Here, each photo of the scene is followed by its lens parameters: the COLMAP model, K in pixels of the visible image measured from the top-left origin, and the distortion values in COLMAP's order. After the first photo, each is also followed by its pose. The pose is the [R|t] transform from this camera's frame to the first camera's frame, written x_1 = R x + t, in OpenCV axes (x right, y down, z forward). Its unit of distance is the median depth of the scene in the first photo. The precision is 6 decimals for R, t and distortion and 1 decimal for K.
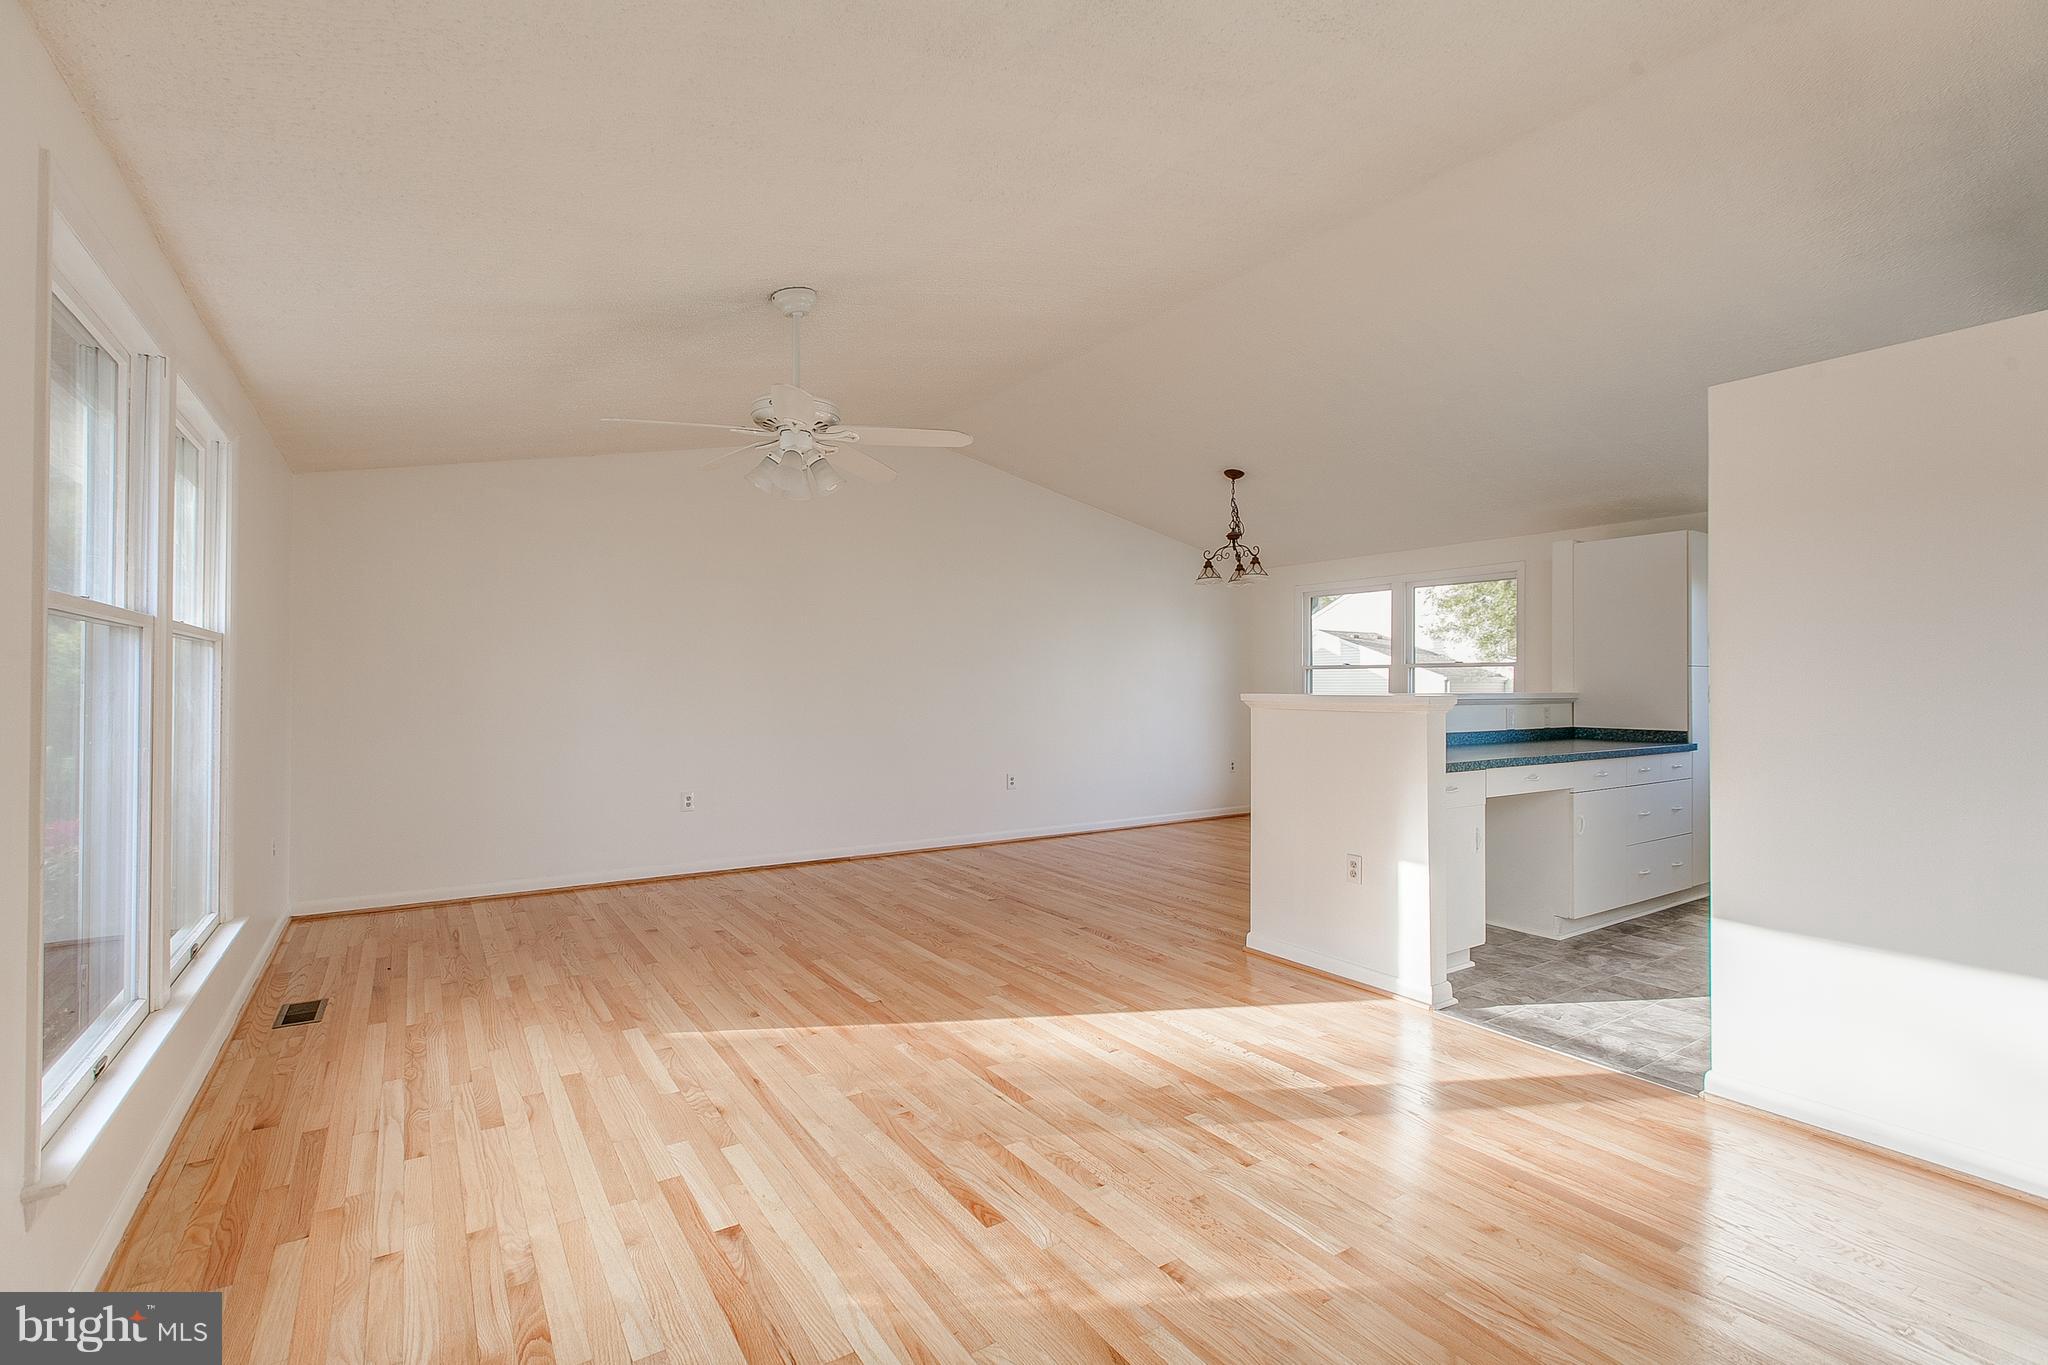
lens RADIAL K [[929.0, 0, 1019.1], [0, 929.0, 680.6], [0, 0, 1]] dist [0.004961, -0.002118]
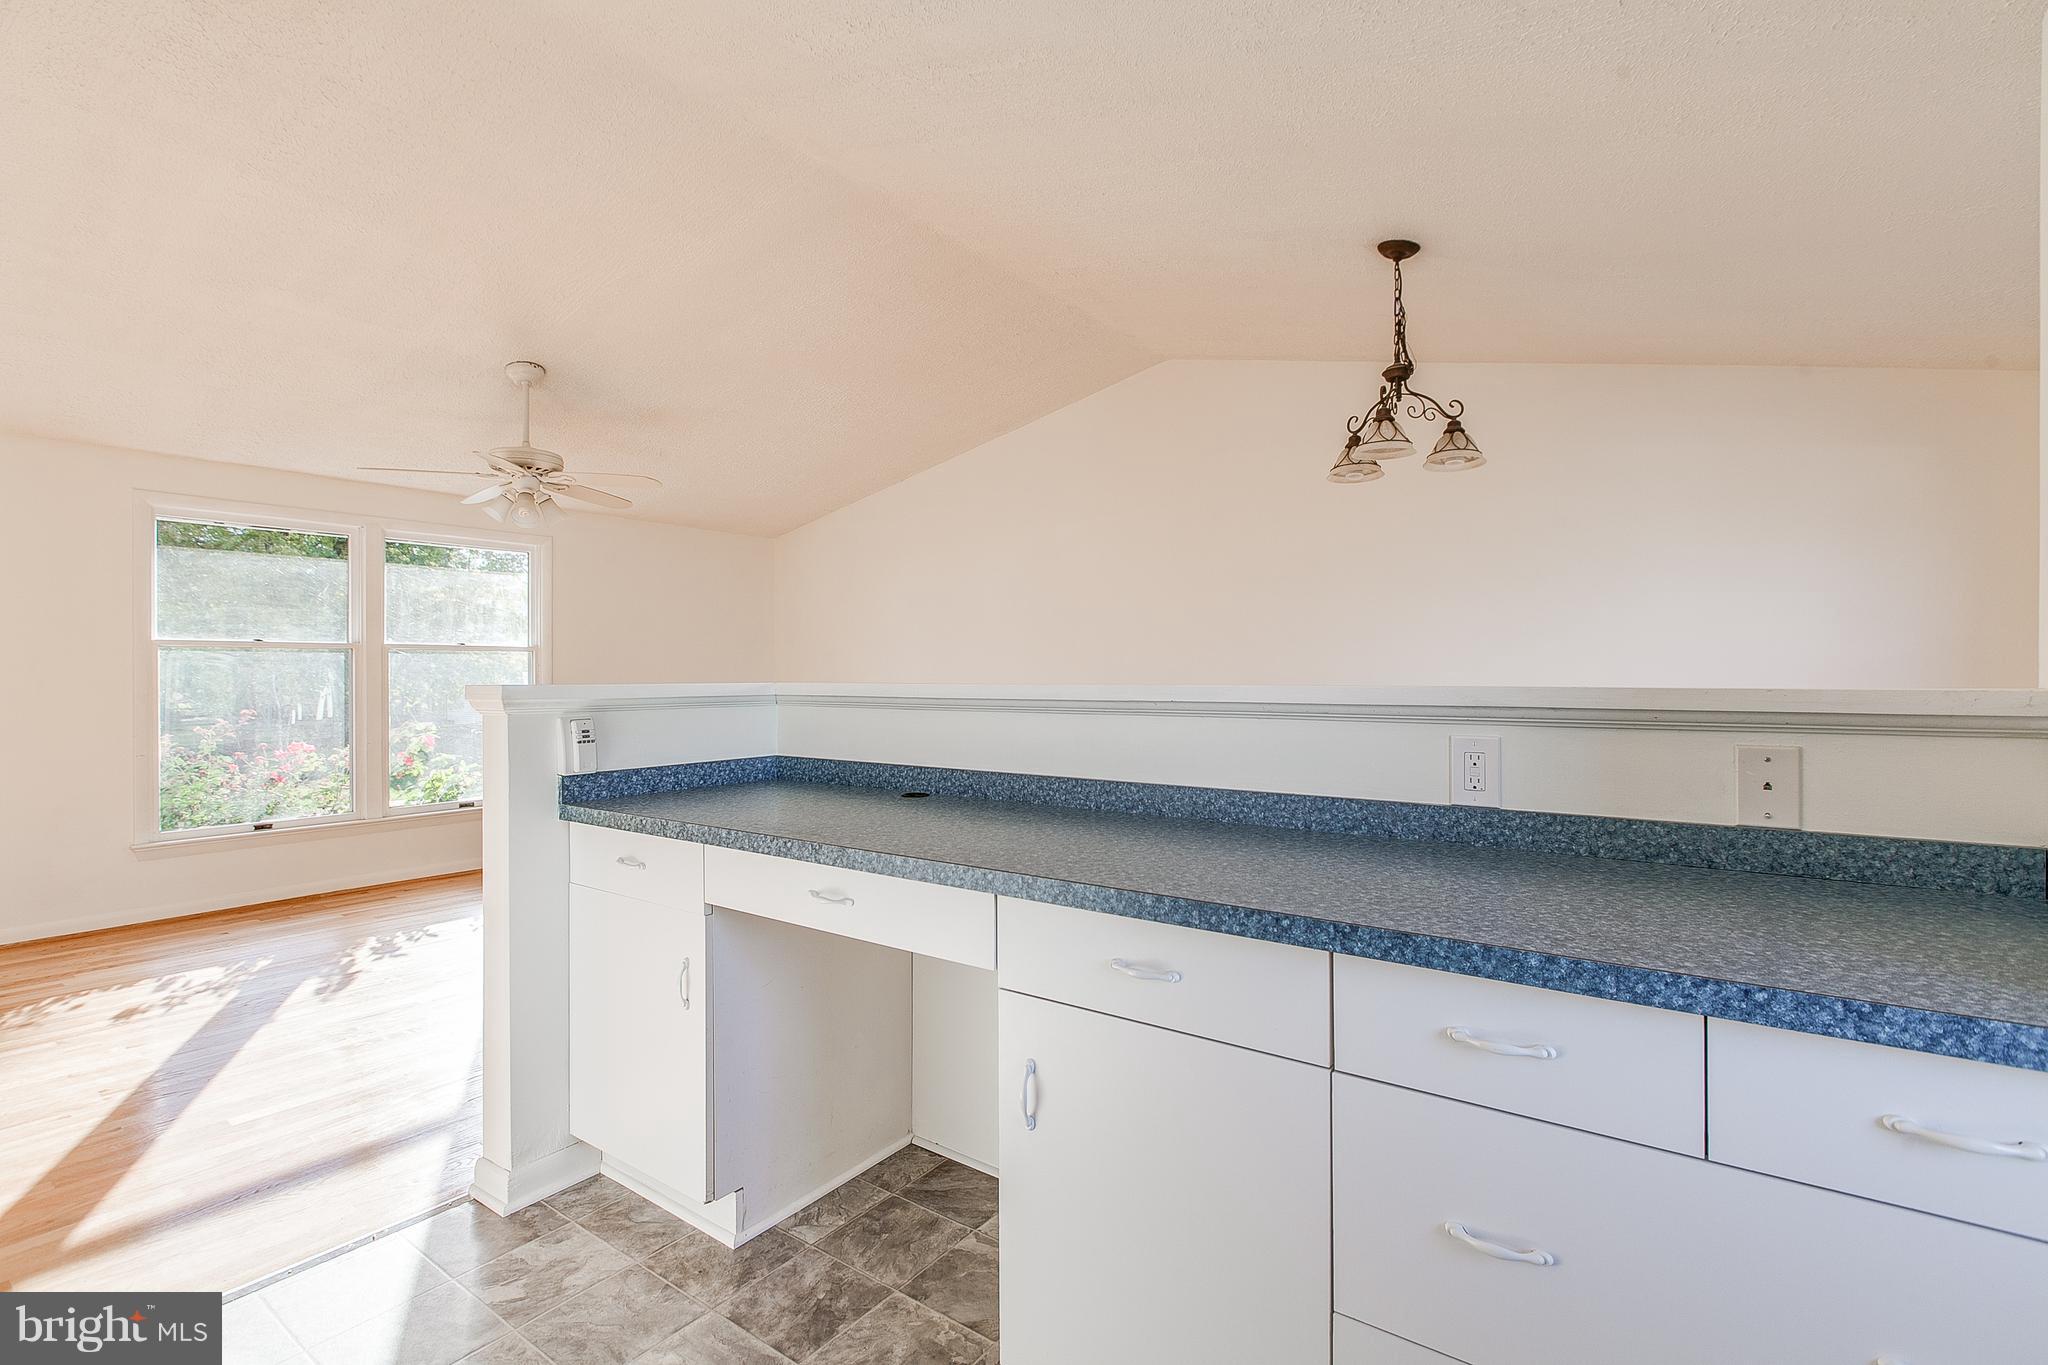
lens RADIAL K [[929.0, 0, 1022.0], [0, 929.0, 673.1], [0, 0, 1]] dist [0.004961, -0.002118]
pose [[0.344925, -0.007208, -0.938603, 0.976990], [0.012102, 0.999922, -0.003232, 0.013992], [0.938552, -0.010244, 0.344985, 0.961163]]
